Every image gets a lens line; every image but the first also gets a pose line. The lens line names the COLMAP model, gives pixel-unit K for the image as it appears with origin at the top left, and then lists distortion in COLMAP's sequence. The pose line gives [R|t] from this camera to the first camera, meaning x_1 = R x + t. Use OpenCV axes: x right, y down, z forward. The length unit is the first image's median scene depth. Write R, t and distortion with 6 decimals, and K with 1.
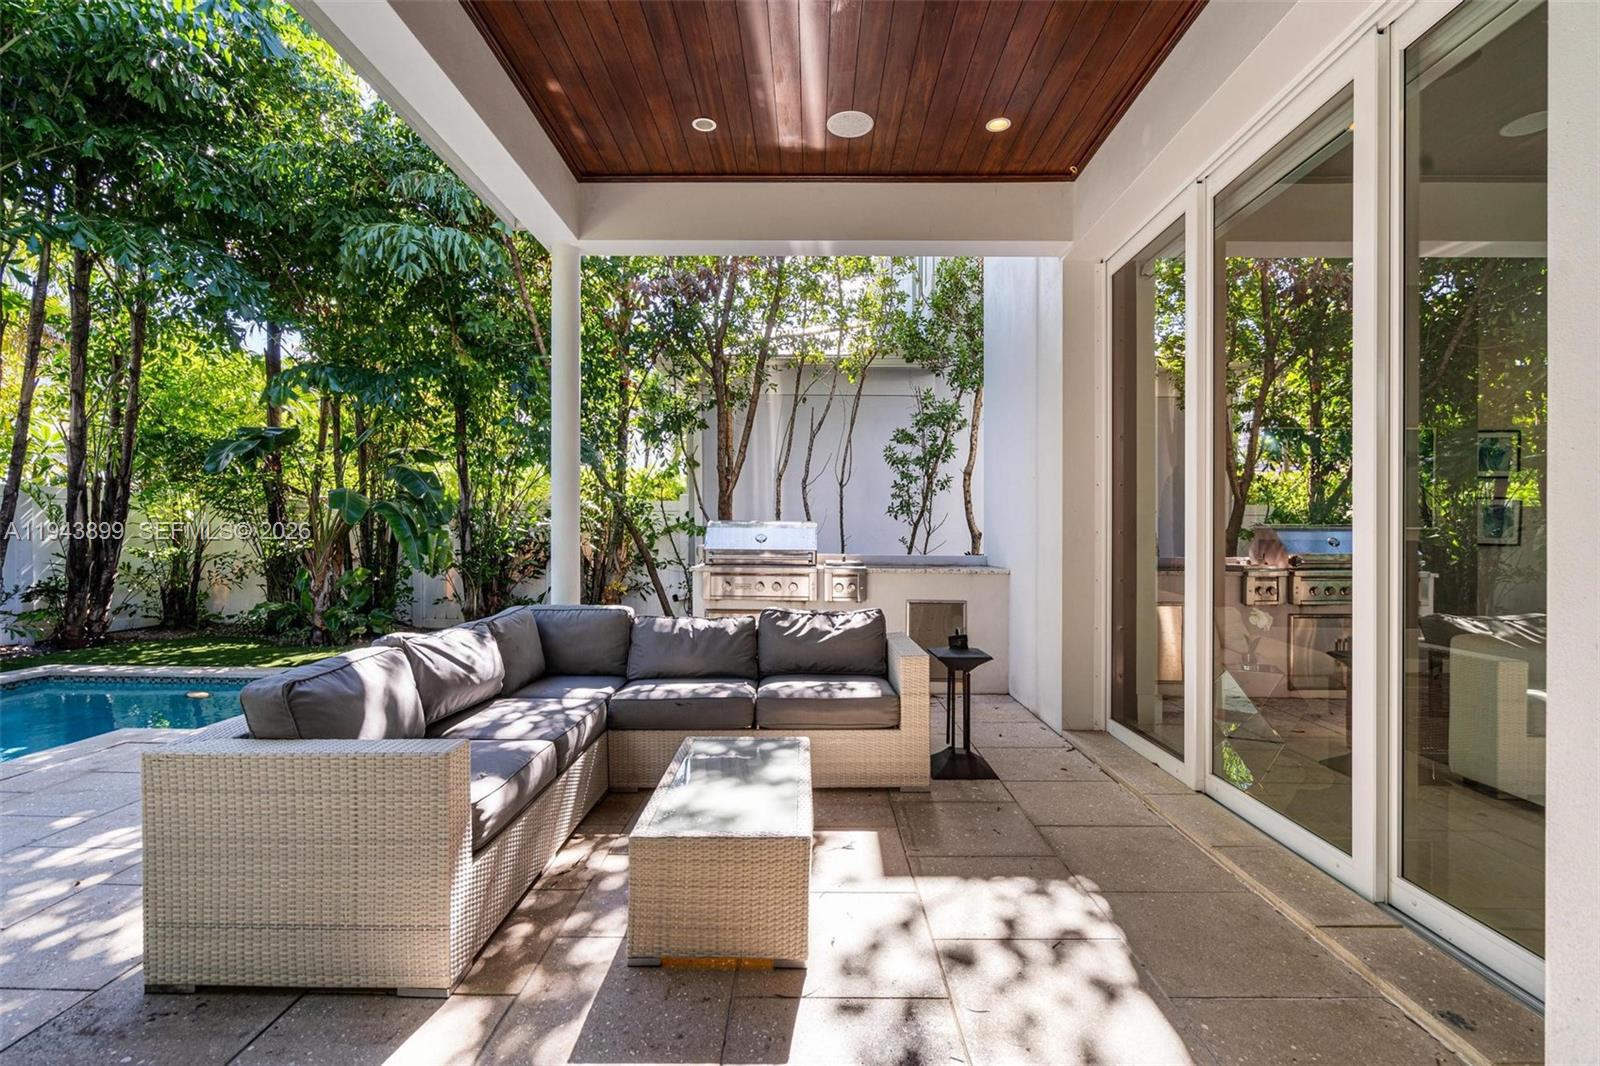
lens RADIAL K [[735.2, 0, 803.0], [0, 735.2, 536.9], [0, 0, 1]] dist [0.005740, 0.000351]
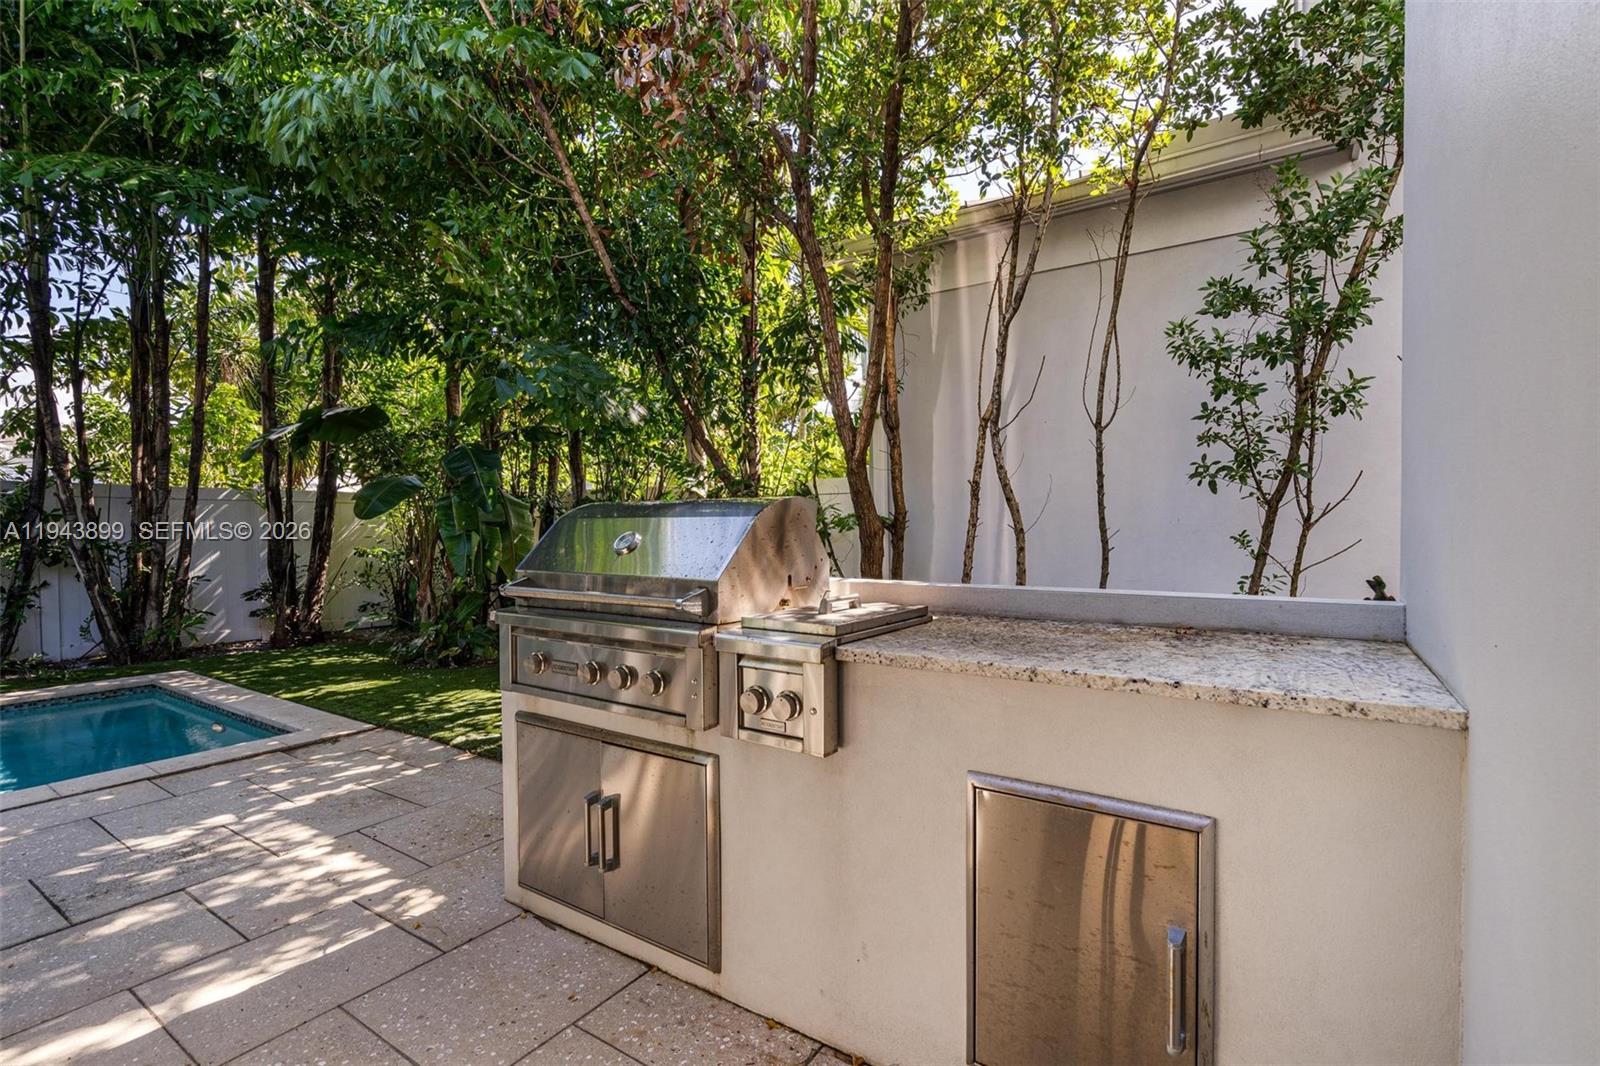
lens RADIAL K [[735.2, 0, 805.9], [0, 735.2, 539.7], [0, 0, 1]] dist [0.005740, 0.000351]
pose [[0.847793, -0.001303, -0.530325, 0.155856], [0.006818, 0.999941, 0.008444, -0.000511], [0.530283, -0.010774, 0.847752, 0.503808]]
